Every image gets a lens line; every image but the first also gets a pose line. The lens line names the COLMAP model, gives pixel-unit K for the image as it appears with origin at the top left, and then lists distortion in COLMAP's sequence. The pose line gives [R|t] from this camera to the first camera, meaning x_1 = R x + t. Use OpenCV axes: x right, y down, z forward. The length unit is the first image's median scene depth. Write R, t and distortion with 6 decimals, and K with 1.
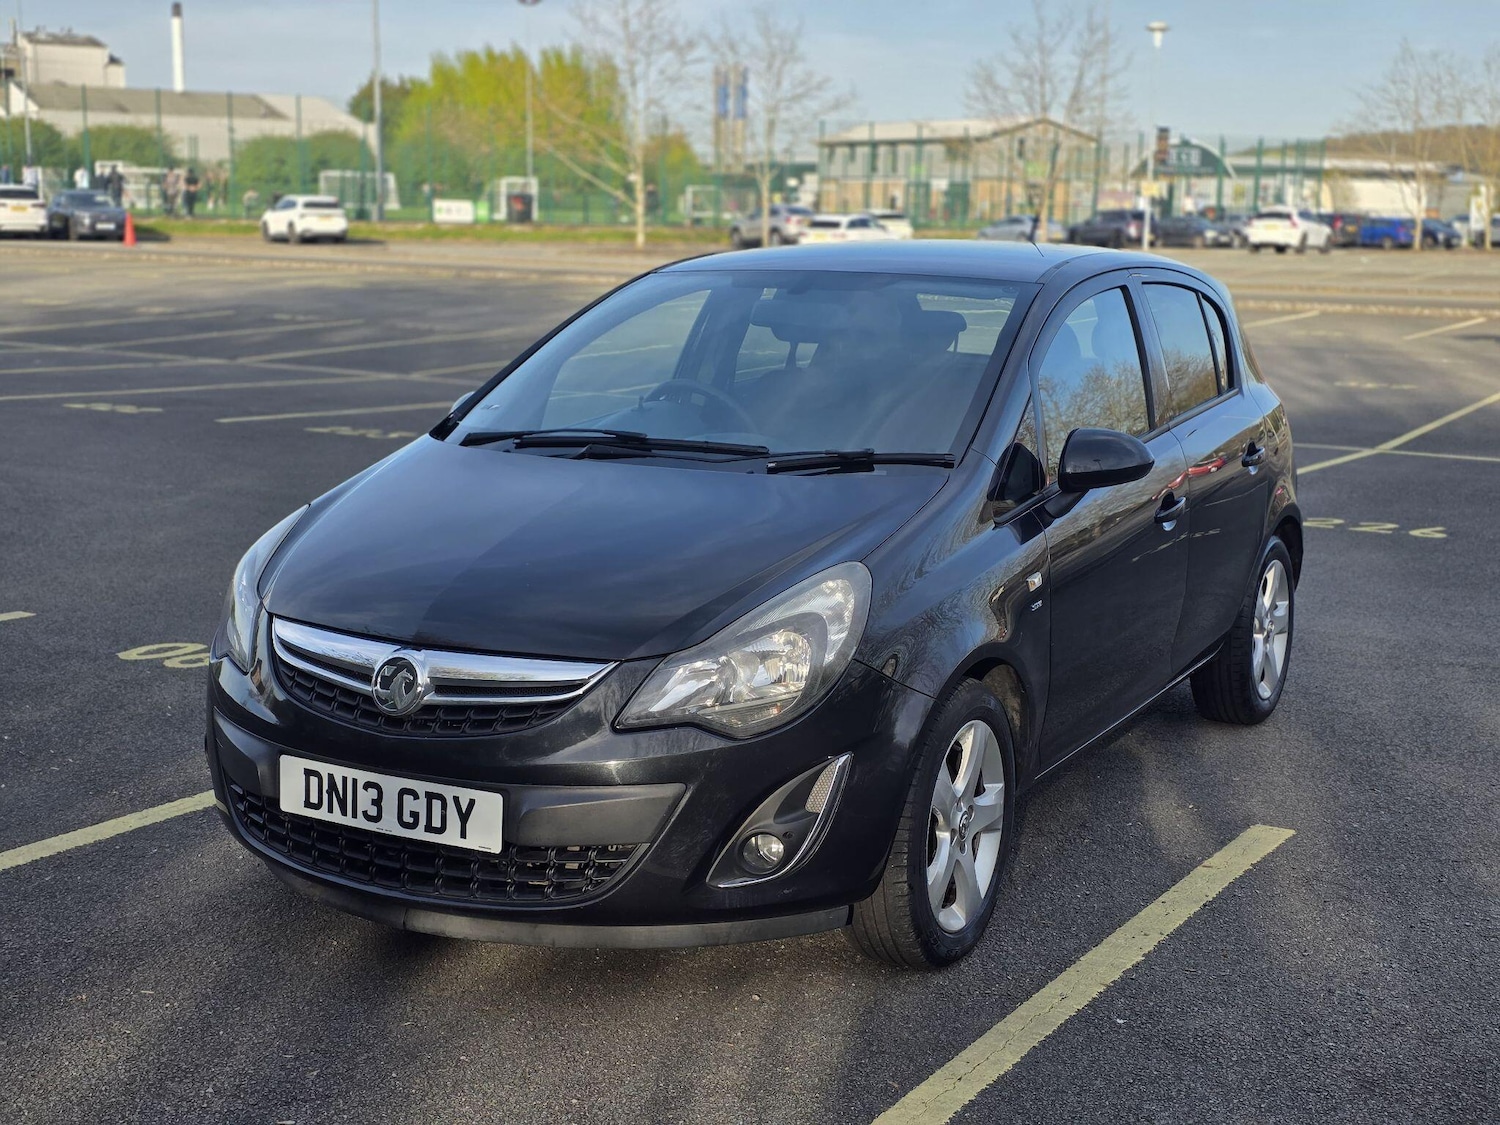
lens RADIAL K [[2082.4, 0, 719.6], [0, 2082.4, 566.9], [0, 0, 1]] dist [0.193456, -0.605813]
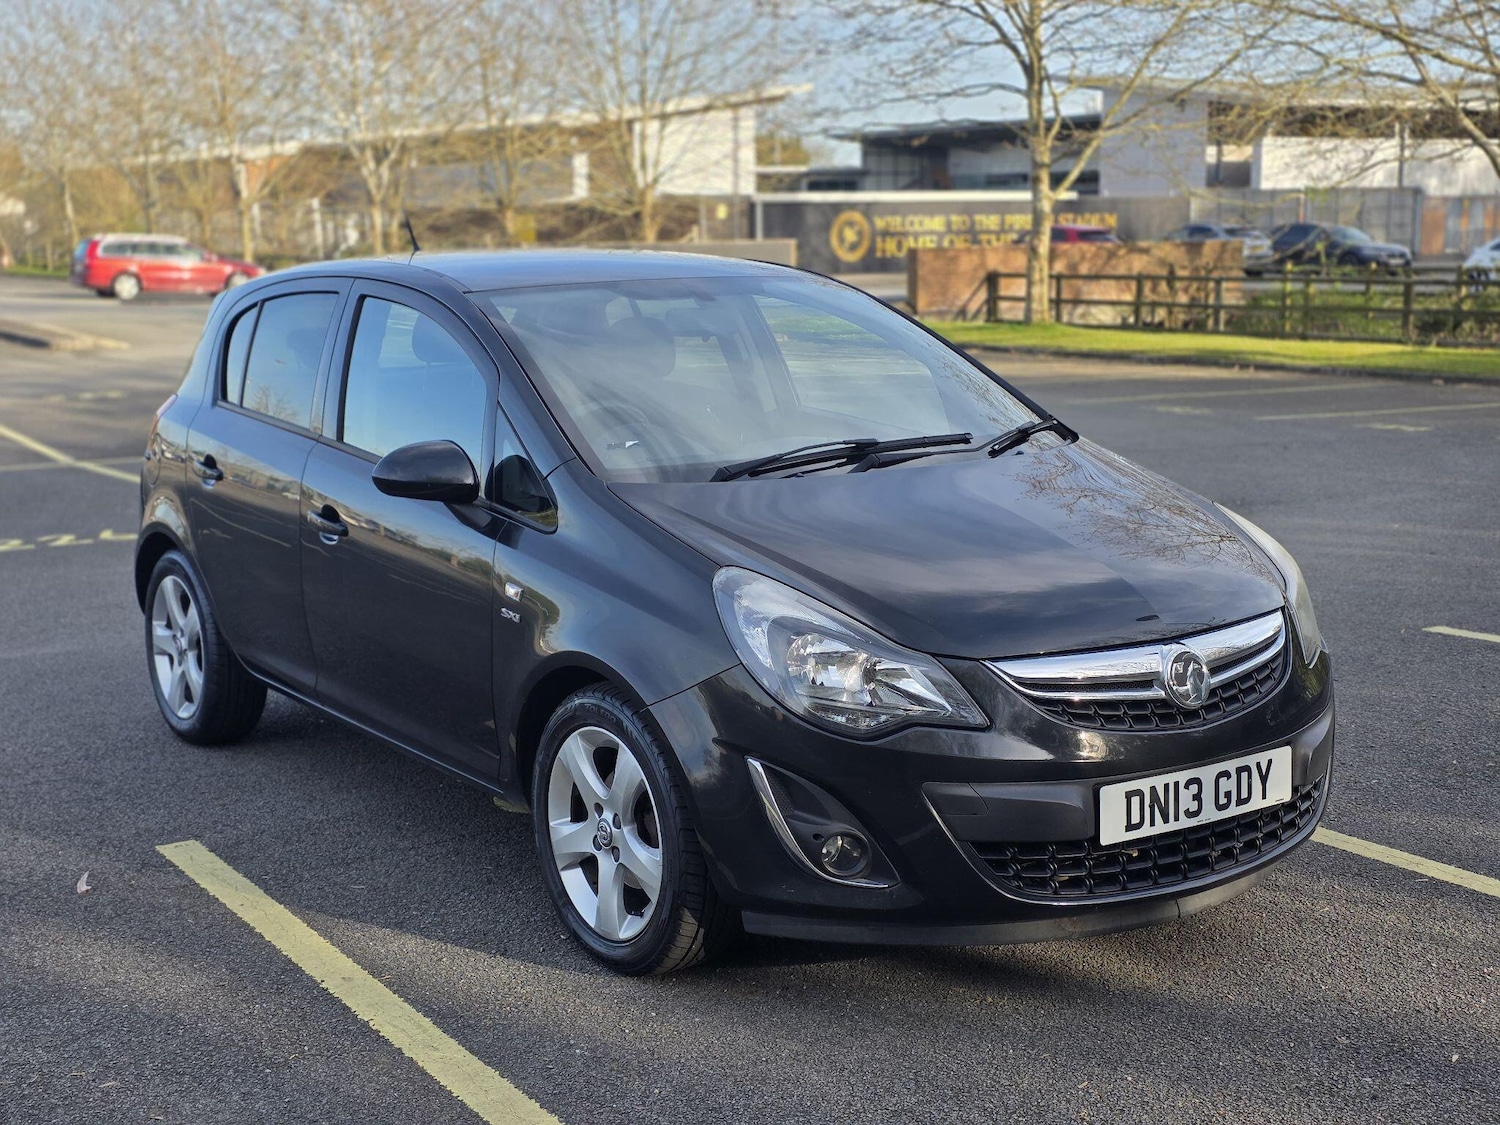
lens RADIAL K [[2082.9, 0, 747.8], [0, 2082.9, 534.2], [0, 0, 1]] dist [0.197331, -0.623578]
pose [[0.431378, -0.157443, 0.888327, -0.820994], [0.175794, 0.980450, 0.088403, -0.100929], [-0.884878, 0.118028, 0.450621, 0.516820]]
